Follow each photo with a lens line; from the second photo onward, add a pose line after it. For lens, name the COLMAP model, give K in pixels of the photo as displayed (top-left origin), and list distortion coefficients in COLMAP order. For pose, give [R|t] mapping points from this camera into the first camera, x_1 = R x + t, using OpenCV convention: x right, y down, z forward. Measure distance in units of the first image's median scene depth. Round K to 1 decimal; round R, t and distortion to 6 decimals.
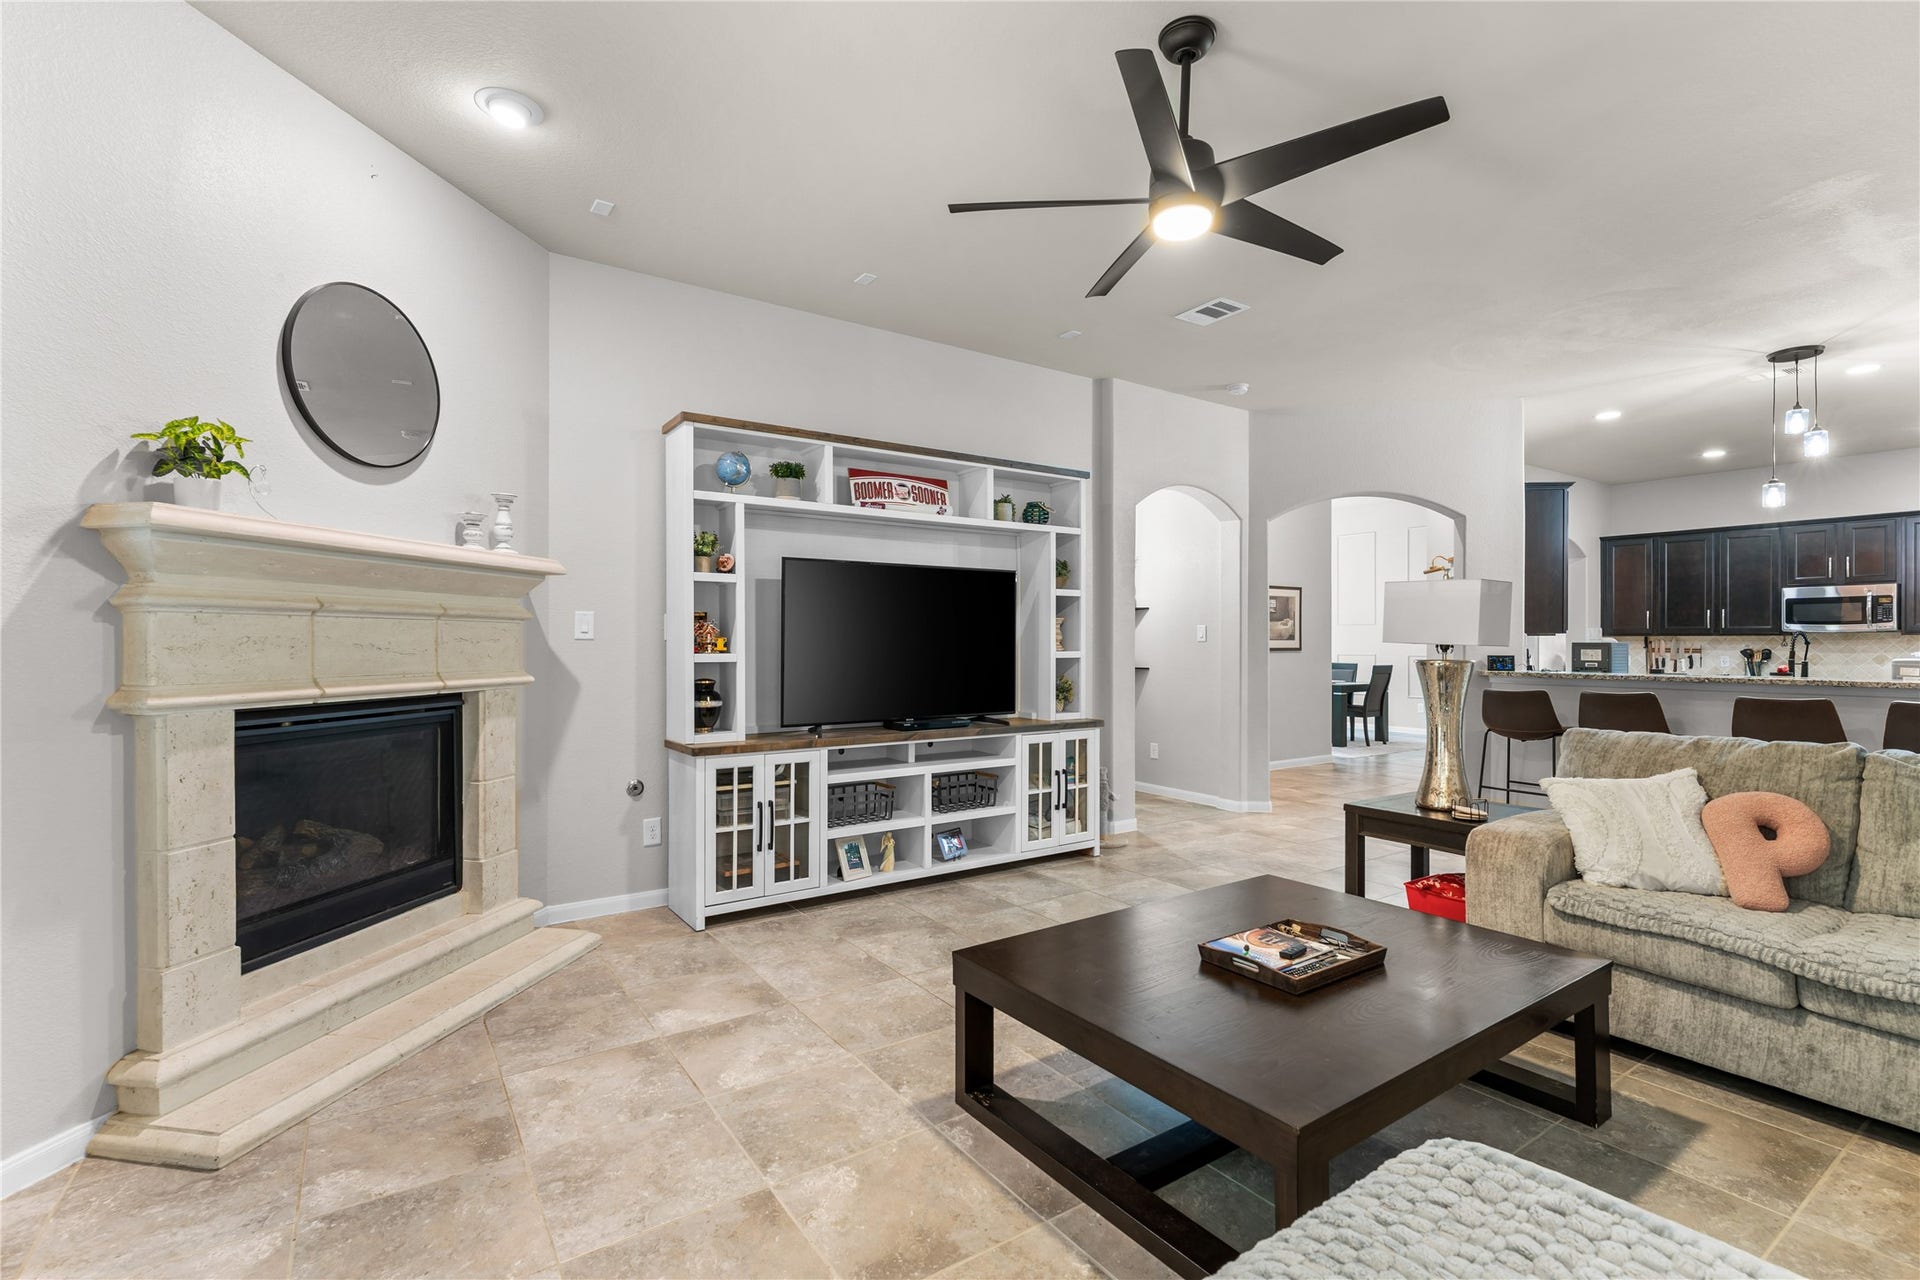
lens RADIAL K [[865.8, 0, 960.0], [0, 865.8, 640.0], [0, 0, 1]] dist [-0.001519, -0.000298]
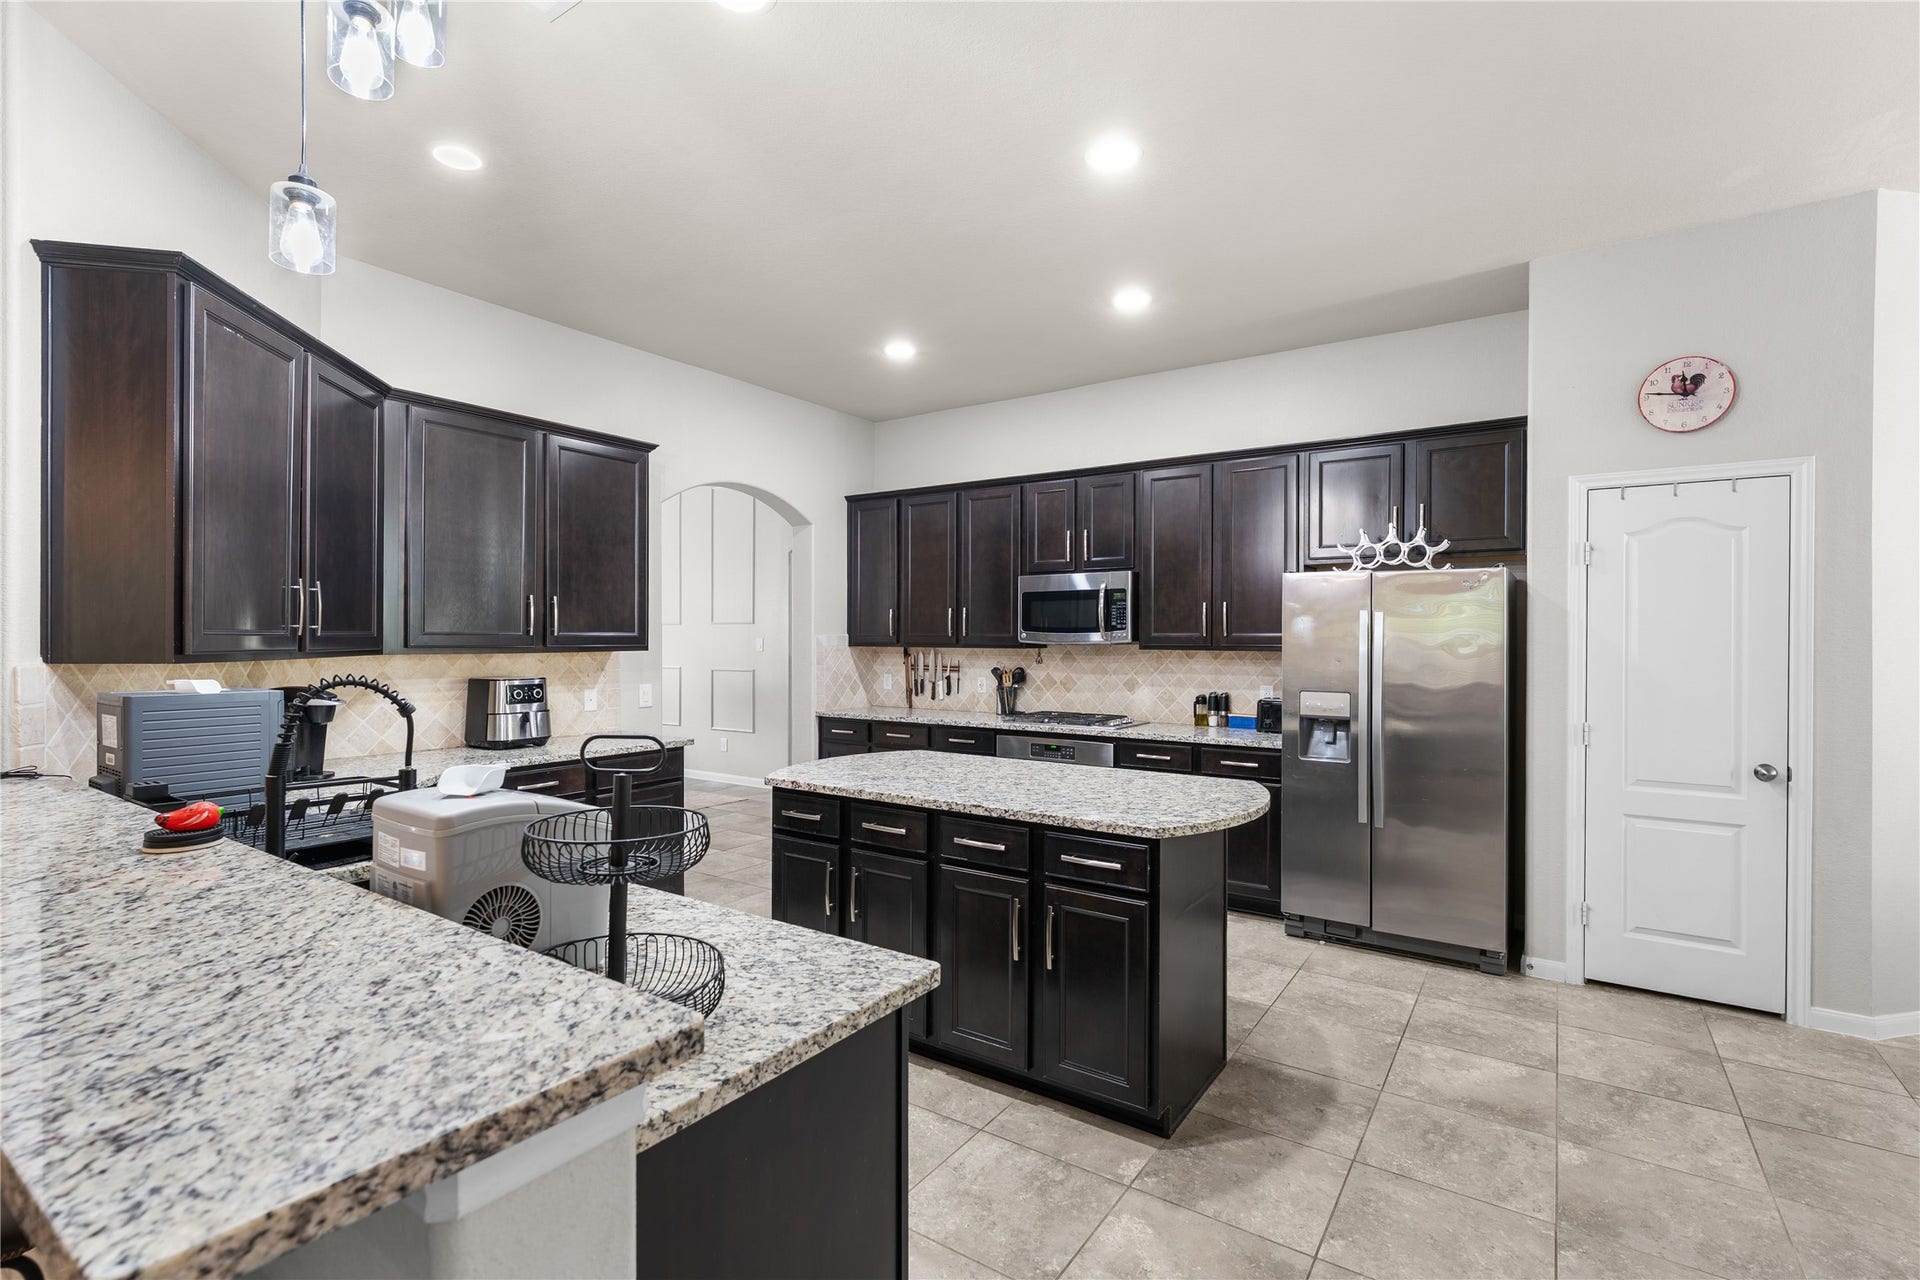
lens RADIAL K [[865.8, 0, 960.0], [0, 865.8, 640.0], [0, 0, 1]] dist [-0.001519, -0.000298]
pose [[0.933943, 0.010222, 0.357277, 0.676438], [-0.010399, 0.999945, -0.001425, -0.010053], [-0.357272, -0.002385, 0.933997, 0.402911]]
